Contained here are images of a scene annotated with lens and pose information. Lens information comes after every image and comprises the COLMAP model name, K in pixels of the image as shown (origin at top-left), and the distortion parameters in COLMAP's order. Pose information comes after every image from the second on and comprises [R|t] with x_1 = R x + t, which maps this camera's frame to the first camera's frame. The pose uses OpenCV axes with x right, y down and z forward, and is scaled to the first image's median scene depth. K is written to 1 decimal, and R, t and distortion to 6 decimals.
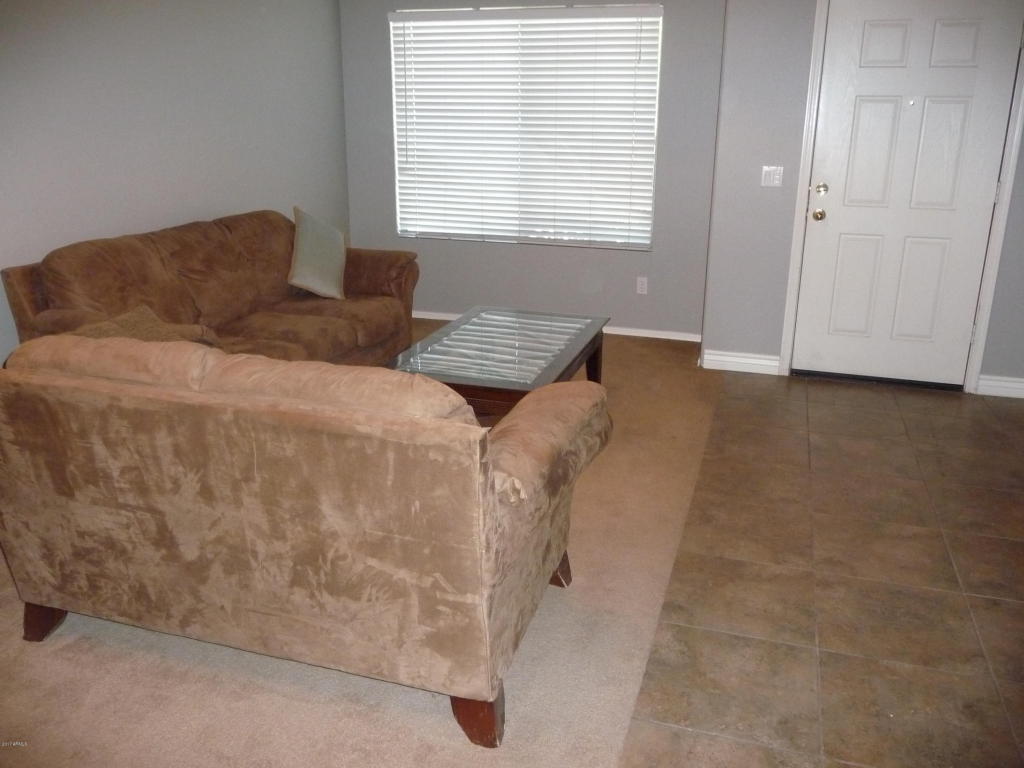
lens RADIAL K [[847.7, 0, 513.2], [0, 847.7, 384.1], [0, 0, 1]] dist [-0.039241, 0.023388]
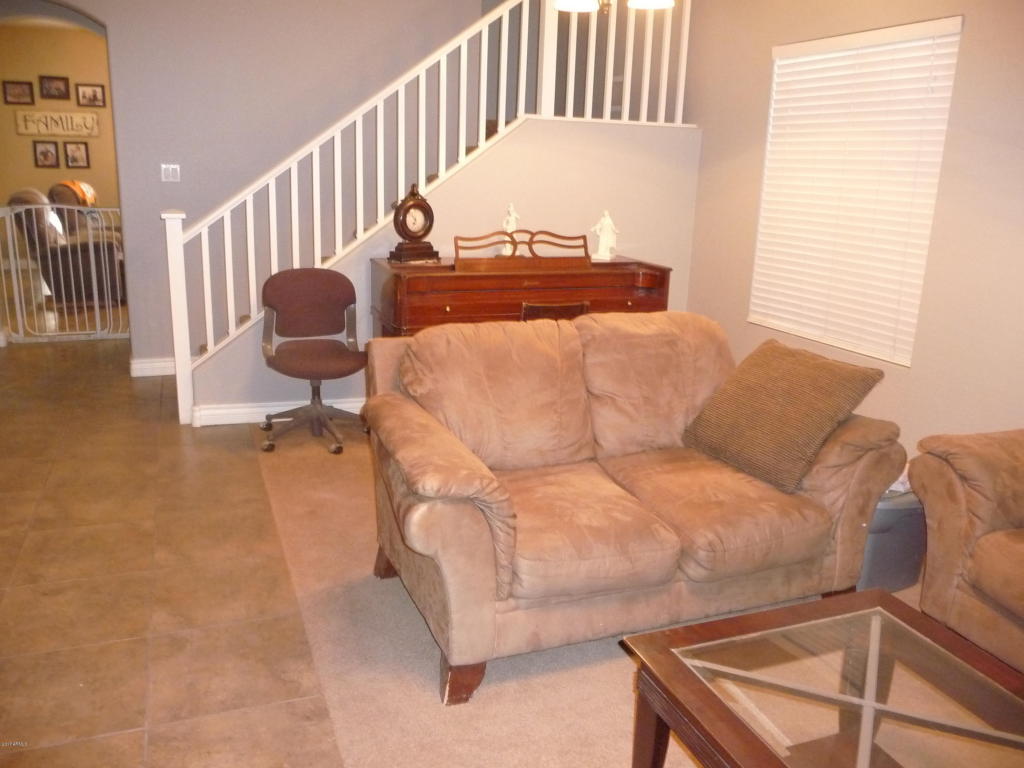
lens RADIAL K [[847.7, 0, 513.7], [0, 847.7, 383.0], [0, 0, 1]] dist [-0.039241, 0.023388]
pose [[-0.781390, 0.136315, -0.608973, 0.546782], [-0.240651, 0.834550, 0.495595, -0.537403], [0.575776, 0.533802, -0.619304, 1.574643]]
